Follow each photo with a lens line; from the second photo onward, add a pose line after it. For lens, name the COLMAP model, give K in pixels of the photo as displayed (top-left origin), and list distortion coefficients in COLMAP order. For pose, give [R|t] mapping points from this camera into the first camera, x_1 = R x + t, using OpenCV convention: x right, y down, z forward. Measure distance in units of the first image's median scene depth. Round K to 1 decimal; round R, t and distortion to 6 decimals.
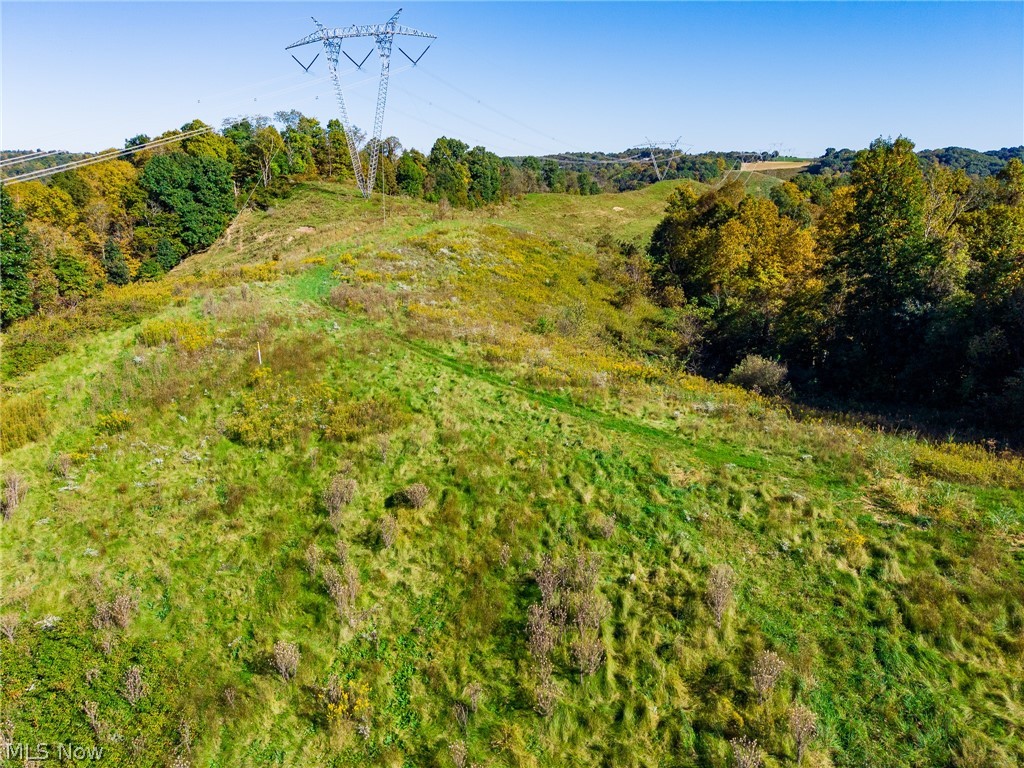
lens RADIAL K [[685.5, 0, 514.2], [0, 685.5, 383.8], [0, 0, 1]] dist [0.026562, -0.024655]
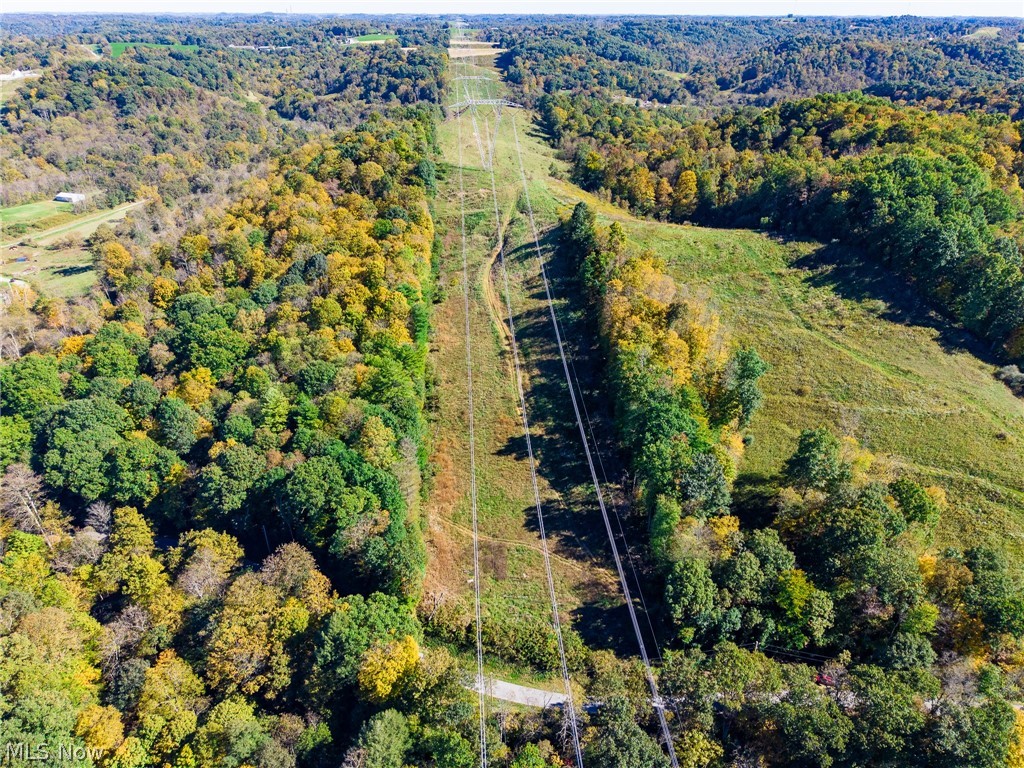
lens RADIAL K [[685.5, 0, 513.1], [0, 685.5, 384.0], [0, 0, 1]] dist [0.026562, -0.024655]
pose [[0.887806, -0.216760, 0.405974, -2.424371], [0.137793, 0.966866, 0.214902, -0.116017], [-0.439105, -0.134851, 0.888258, -2.382401]]
